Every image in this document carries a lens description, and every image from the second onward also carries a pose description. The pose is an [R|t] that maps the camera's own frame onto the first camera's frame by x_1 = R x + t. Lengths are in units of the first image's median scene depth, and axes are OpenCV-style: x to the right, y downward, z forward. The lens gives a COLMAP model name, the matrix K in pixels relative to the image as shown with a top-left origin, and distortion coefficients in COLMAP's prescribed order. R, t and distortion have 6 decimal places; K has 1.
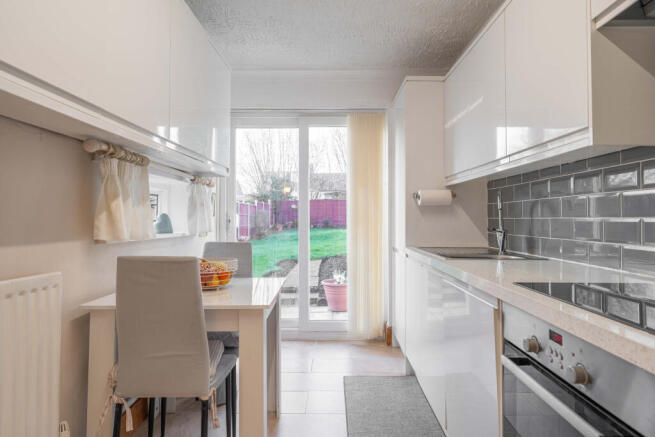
lens RADIAL K [[406.2, 0, 327.9], [0, 406.2, 211.3], [0, 0, 1]] dist [0.001099, 0.000206]
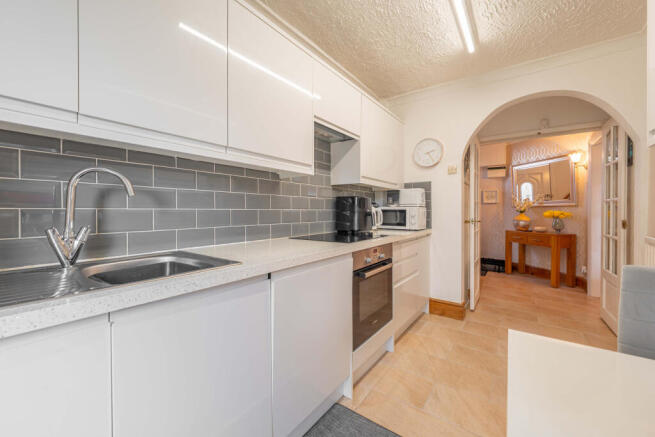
lens RADIAL K [[268.0, 0, 329.5], [0, 268.0, 207.1], [0, 0, 1]] dist [0.000011, -0.000064]
pose [[-0.821336, 0.003684, 0.570433, -0.089728], [-0.015133, 0.999486, -0.028245, 0.017577], [-0.570245, -0.031831, -0.820858, 0.924412]]
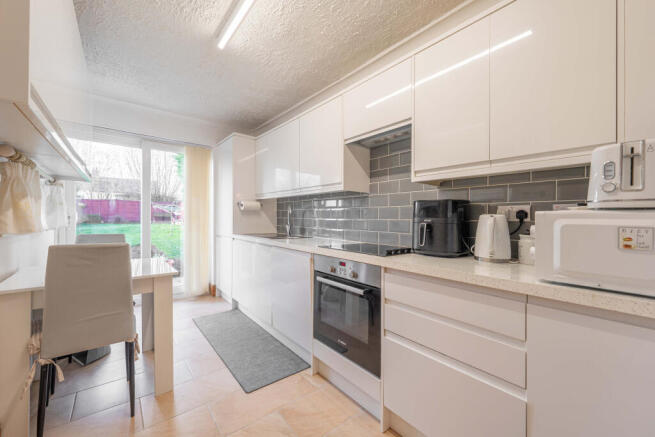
lens RADIAL K [[260.7, 0, 327.5], [0, 260.7, 218.5], [0, 0, 1]] dist [0.000322, -0.000064]
pose [[0.769214, 0.010453, 0.638906, -0.200583], [-0.025602, 0.999567, 0.014470, -0.003385], [-0.638478, -0.027488, 0.769149, -0.081925]]
